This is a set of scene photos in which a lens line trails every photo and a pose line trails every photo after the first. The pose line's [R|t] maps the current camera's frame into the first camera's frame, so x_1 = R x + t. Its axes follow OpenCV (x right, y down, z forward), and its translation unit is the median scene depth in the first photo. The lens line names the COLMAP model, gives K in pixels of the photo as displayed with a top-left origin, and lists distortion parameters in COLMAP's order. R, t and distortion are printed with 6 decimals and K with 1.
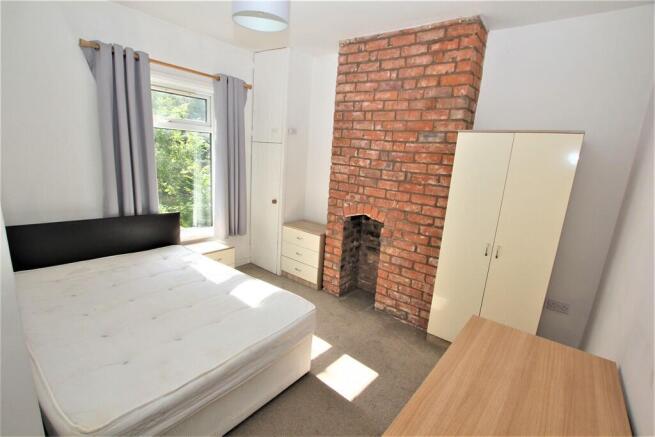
lens RADIAL K [[298.2, 0, 323.4], [0, 298.2, 220.2], [0, 0, 1]] dist [-0.025598, 0.000800]
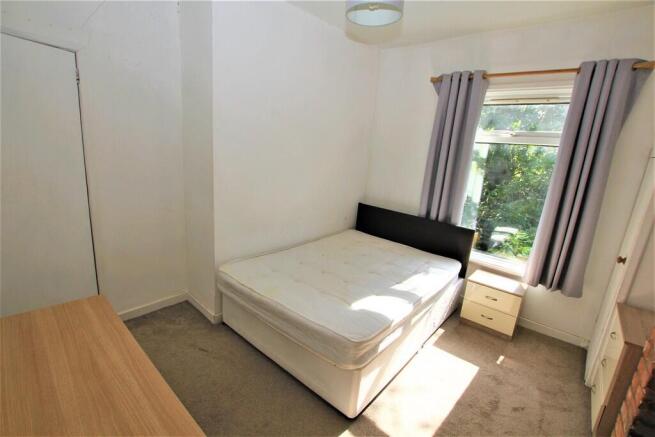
lens RADIAL K [[298.2, 0, 323.4], [0, 298.2, 220.2], [0, 0, 1]] dist [-0.025598, 0.000800]
pose [[-0.016289, 0.166500, -0.985907, 0.590006], [-0.289742, 0.942944, 0.164031, -0.097122], [0.956966, 0.288331, 0.032883, 0.682606]]
